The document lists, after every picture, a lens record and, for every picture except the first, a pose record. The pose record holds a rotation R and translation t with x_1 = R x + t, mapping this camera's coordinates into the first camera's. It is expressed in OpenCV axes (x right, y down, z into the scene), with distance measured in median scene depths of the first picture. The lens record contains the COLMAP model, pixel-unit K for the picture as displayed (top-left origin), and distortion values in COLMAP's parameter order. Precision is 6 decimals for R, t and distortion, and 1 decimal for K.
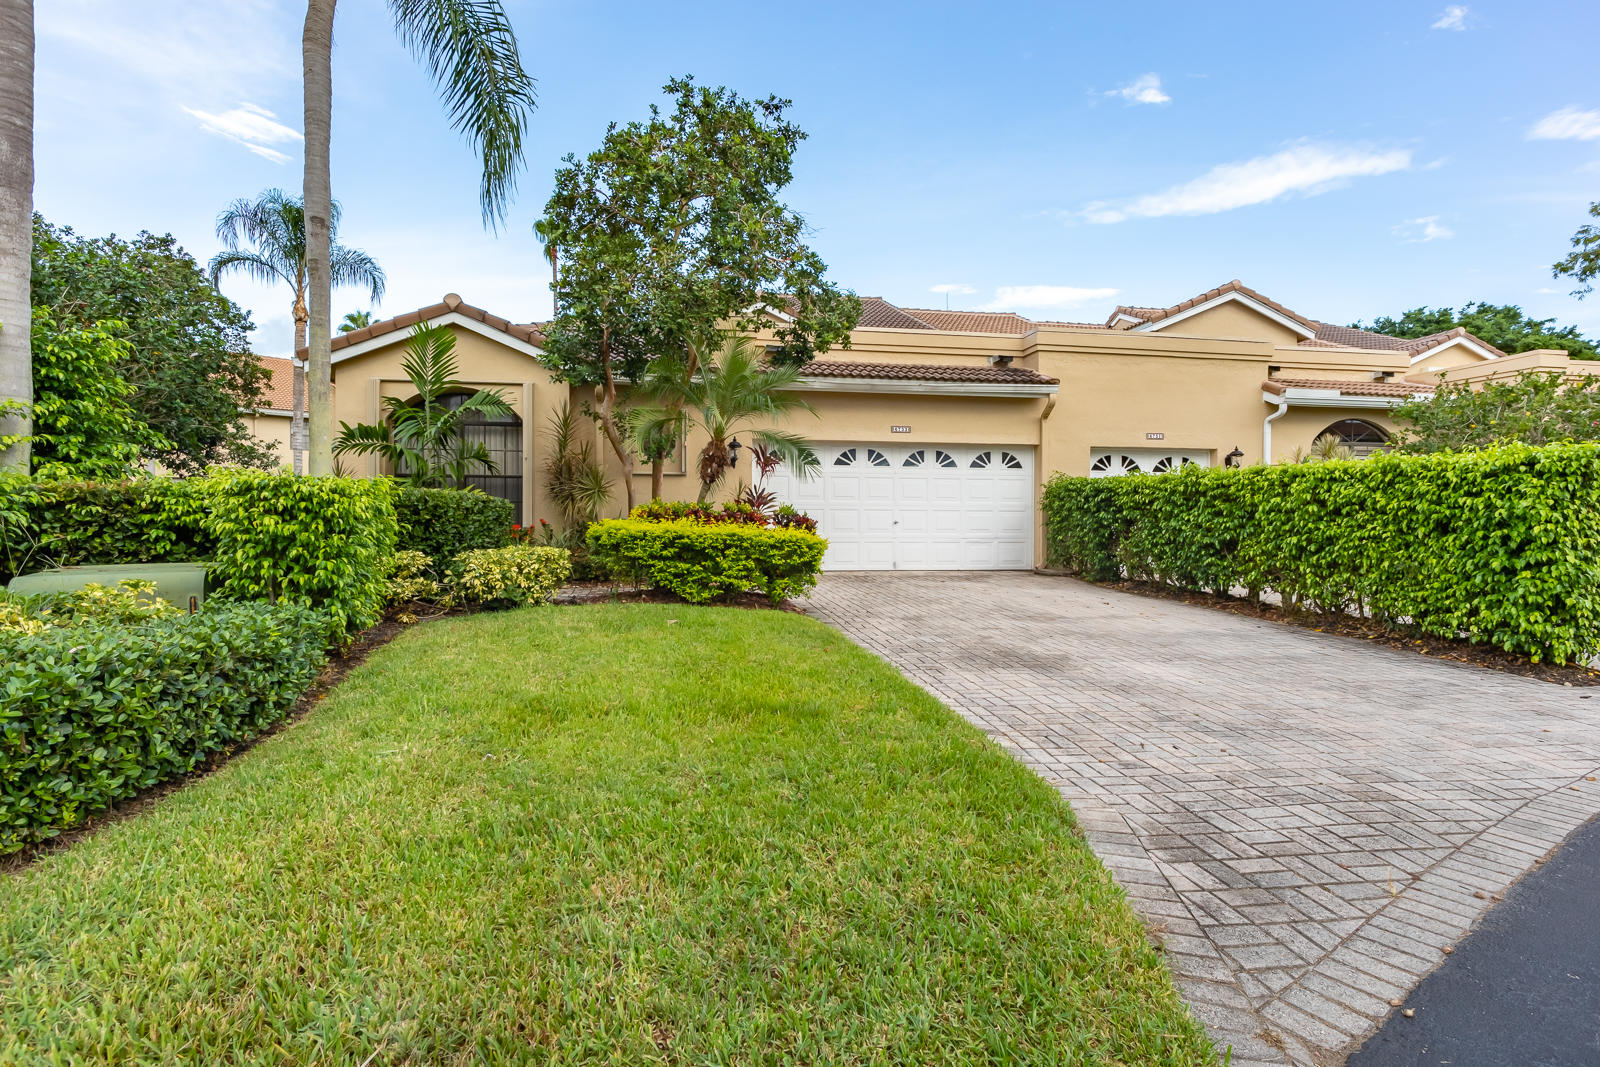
lens RADIAL K [[815.5, 0, 770.0], [0, 815.5, 519.1], [0, 0, 1]] dist [0.000470, 0.000470]
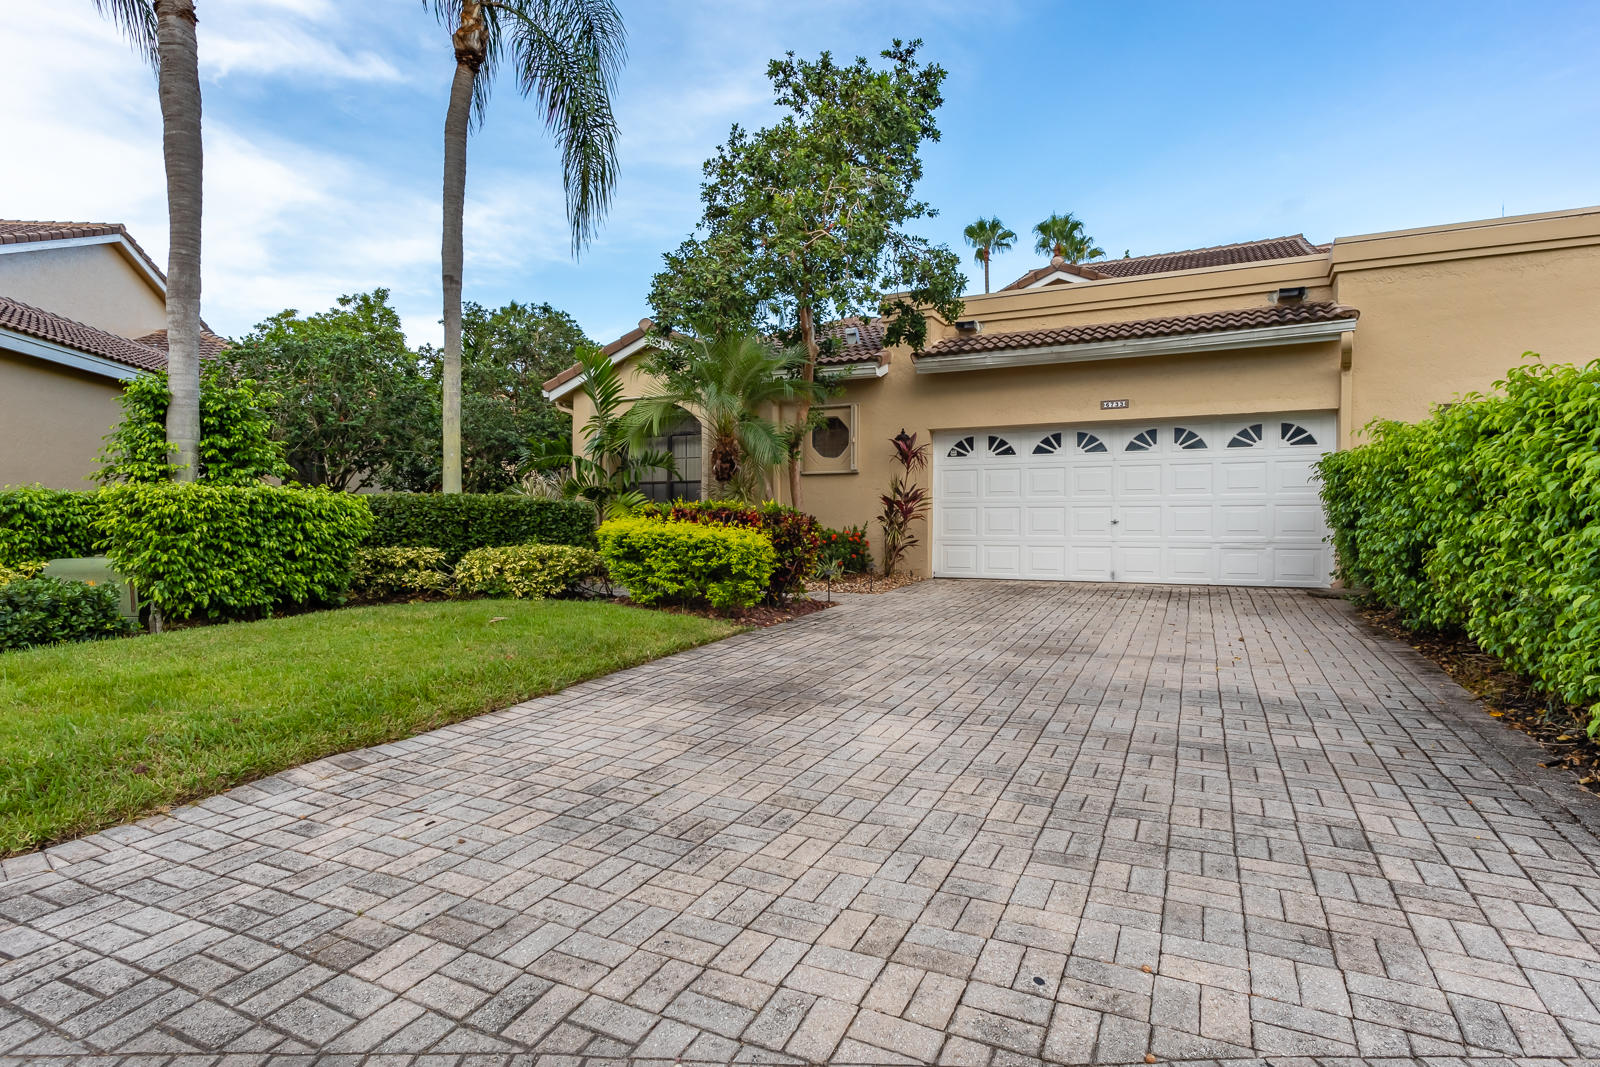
lens RADIAL K [[807.3, 0, 800.0], [0, 807.3, 533.5], [0, 0, 1]] dist [0.000818, -0.000620]
pose [[0.825761, 0.001553, -0.564018, 0.615731], [0.005687, 0.999922, 0.011079, 0.008693], [0.563991, -0.012356, 0.825688, 0.312932]]
